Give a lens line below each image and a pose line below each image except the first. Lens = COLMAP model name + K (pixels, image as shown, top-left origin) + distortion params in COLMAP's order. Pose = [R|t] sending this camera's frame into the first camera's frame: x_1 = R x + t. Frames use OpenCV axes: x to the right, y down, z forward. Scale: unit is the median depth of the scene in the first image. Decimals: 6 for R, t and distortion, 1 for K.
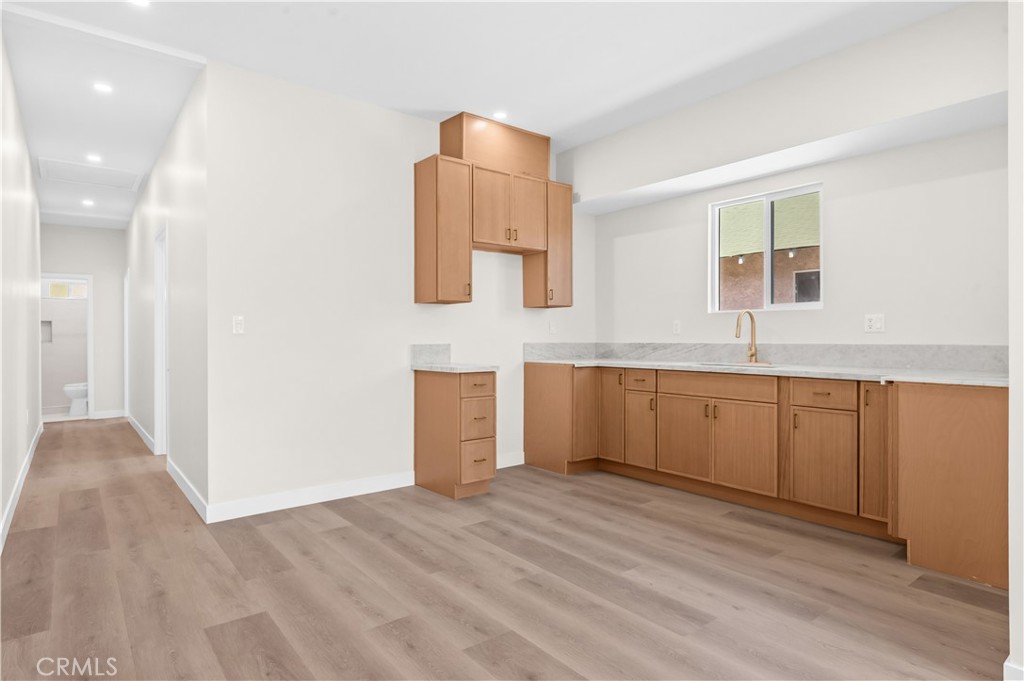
lens RADIAL K [[562.4, 0, 515.7], [0, 562.4, 331.9], [0, 0, 1]] dist [-0.002067, -0.000830]
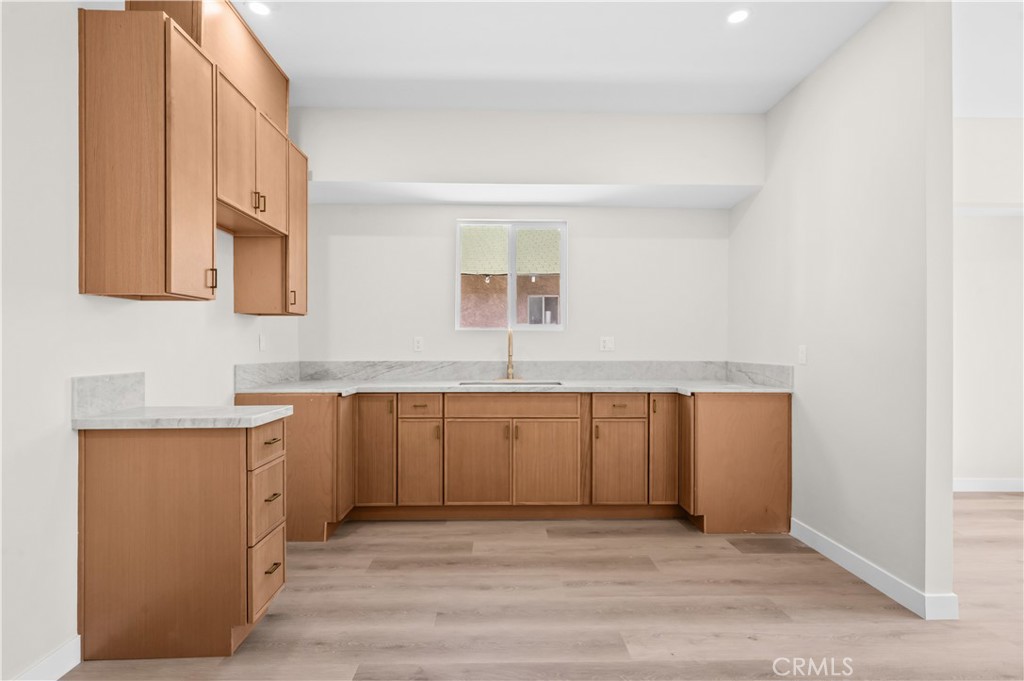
lens RADIAL K [[476.0, 0, 510.8], [0, 476.0, 346.7], [0, 0, 1]] dist [-0.001749, 0.000215]
pose [[0.606877, 0.002335, 0.794792, -0.278221], [-0.009736, 0.999942, 0.004497, -0.010117], [-0.794736, -0.010467, 0.606865, 0.443573]]
